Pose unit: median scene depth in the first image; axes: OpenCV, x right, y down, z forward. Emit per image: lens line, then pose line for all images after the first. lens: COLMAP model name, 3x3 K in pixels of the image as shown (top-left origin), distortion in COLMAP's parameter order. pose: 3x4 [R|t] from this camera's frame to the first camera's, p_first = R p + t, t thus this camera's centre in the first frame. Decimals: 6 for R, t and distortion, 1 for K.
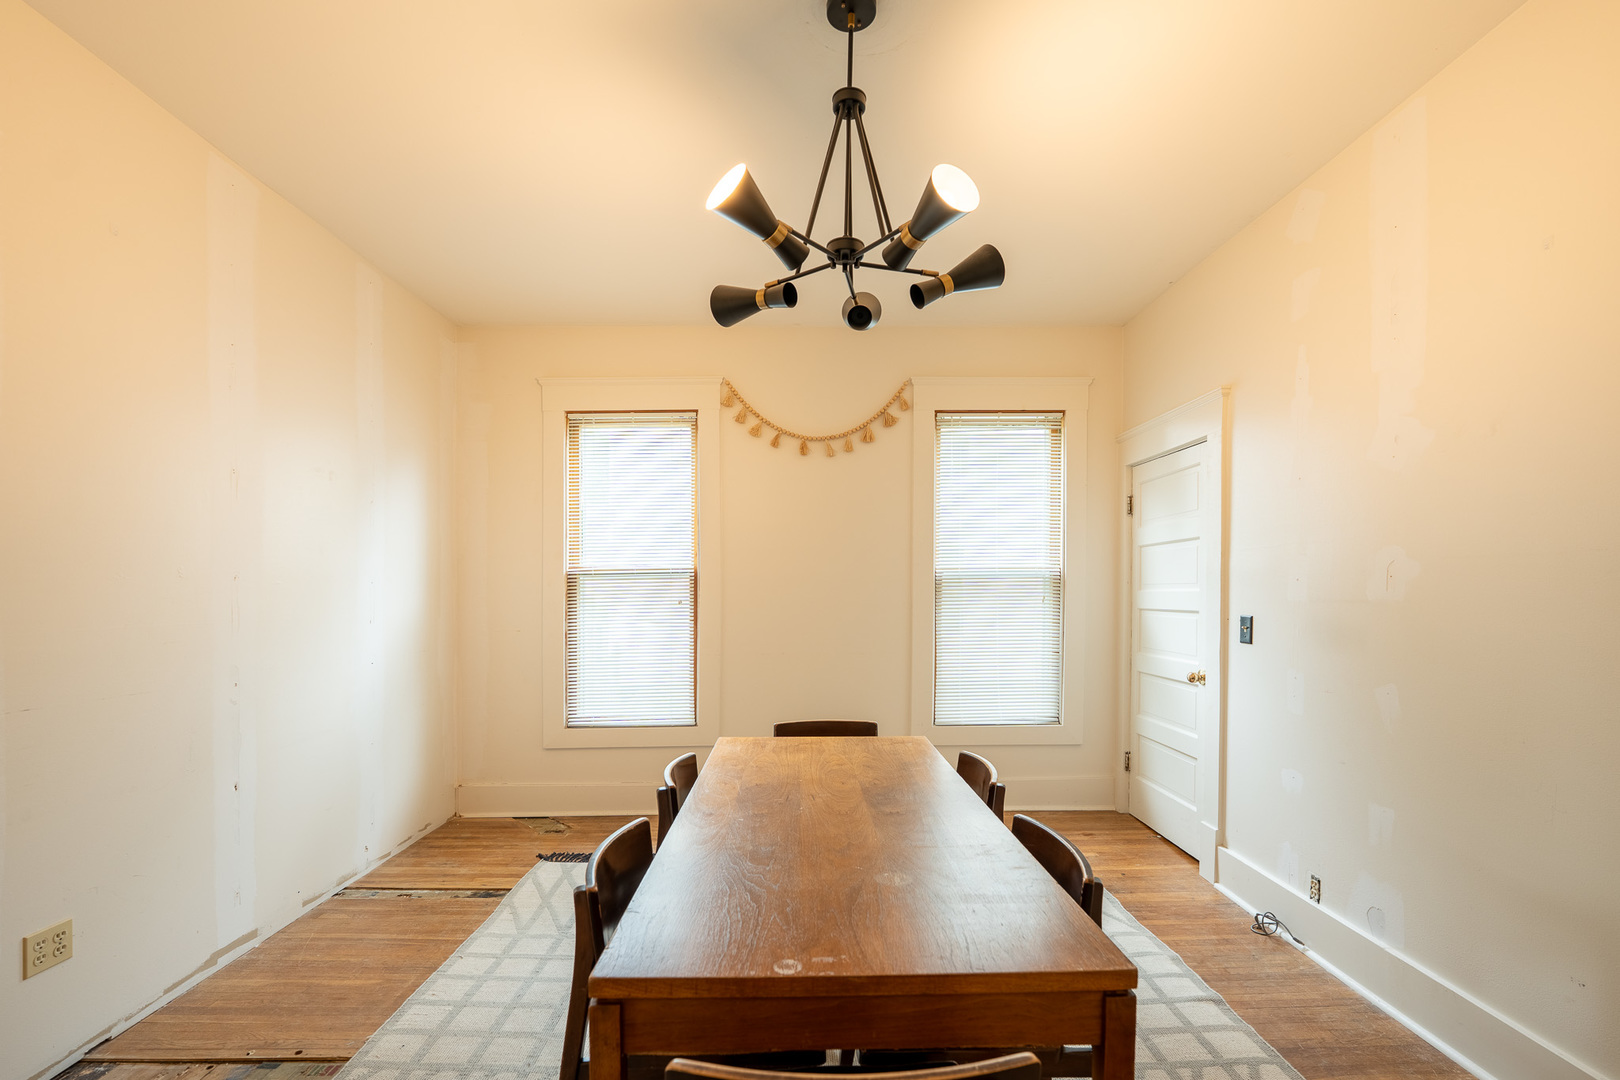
lens RADIAL K [[675.3, 0, 813.8], [0, 675.3, 608.4], [0, 0, 1]] dist [0.000084, -0.000091]
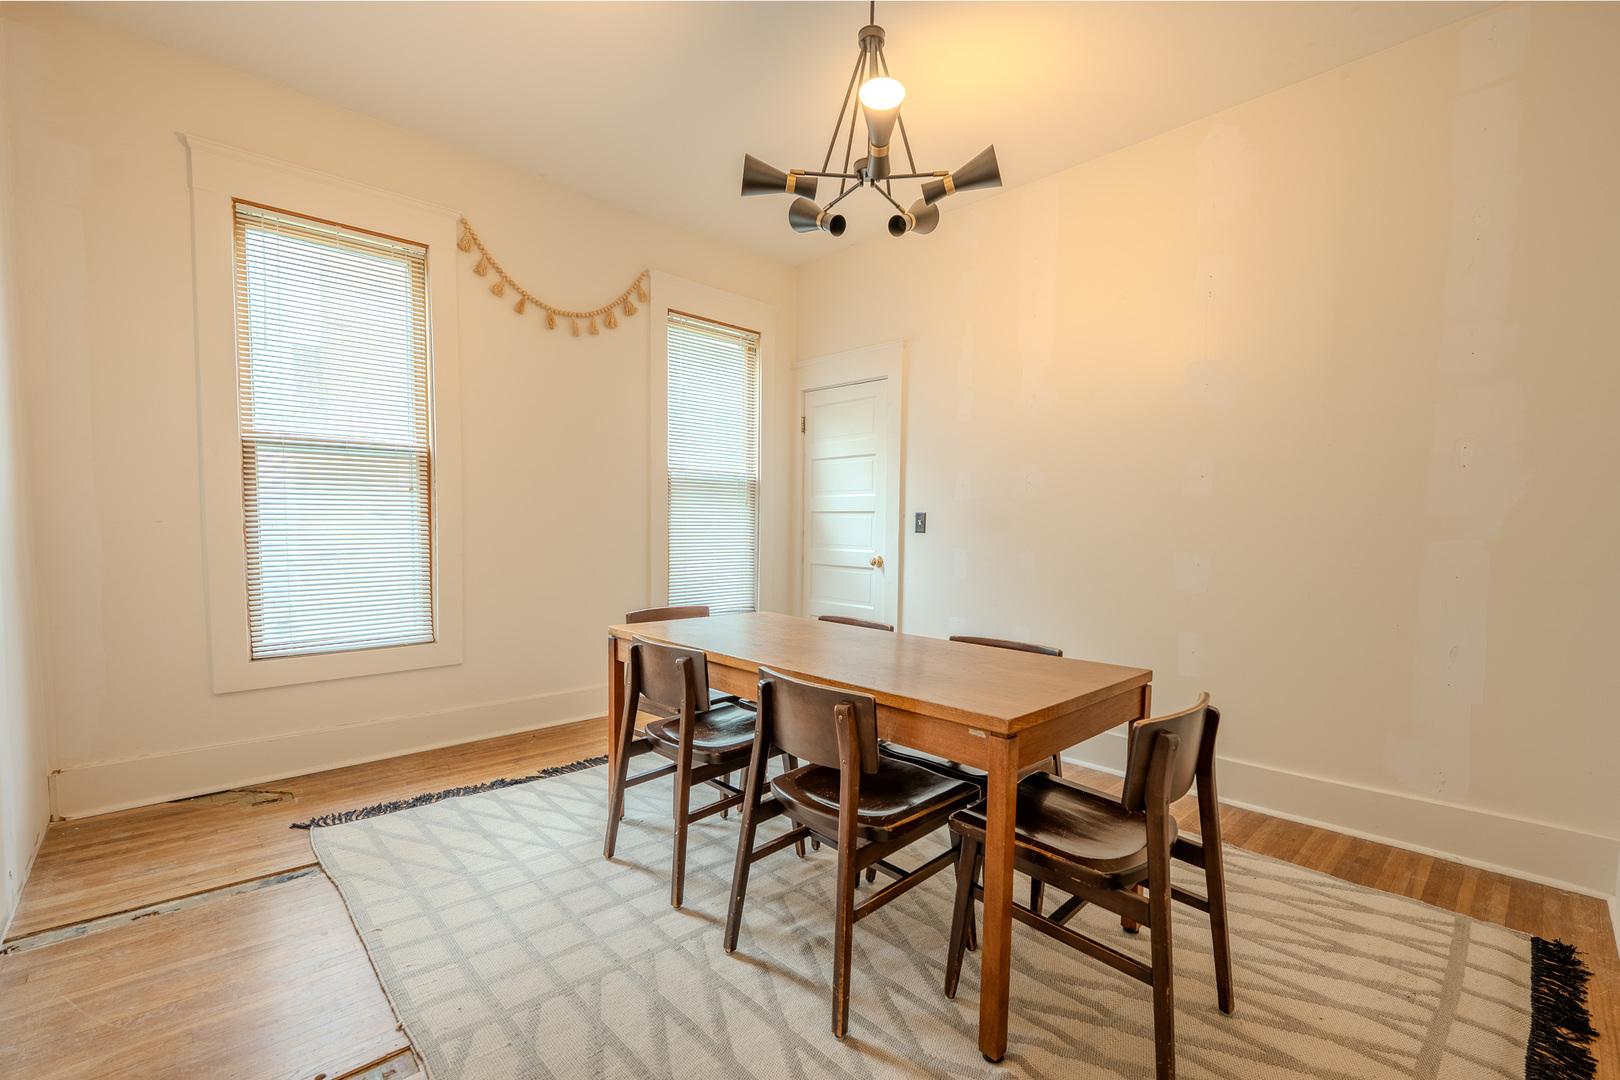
lens RADIAL K [[709.3, 0, 811.7], [0, 709.3, 577.1], [0, 0, 1]] dist [0.000816, 0.000051]
pose [[0.743582, -0.042360, 0.667302, -0.403584], [0.002869, 0.998184, 0.060168, 0.045131], [-0.668639, -0.042825, 0.742353, 0.061767]]
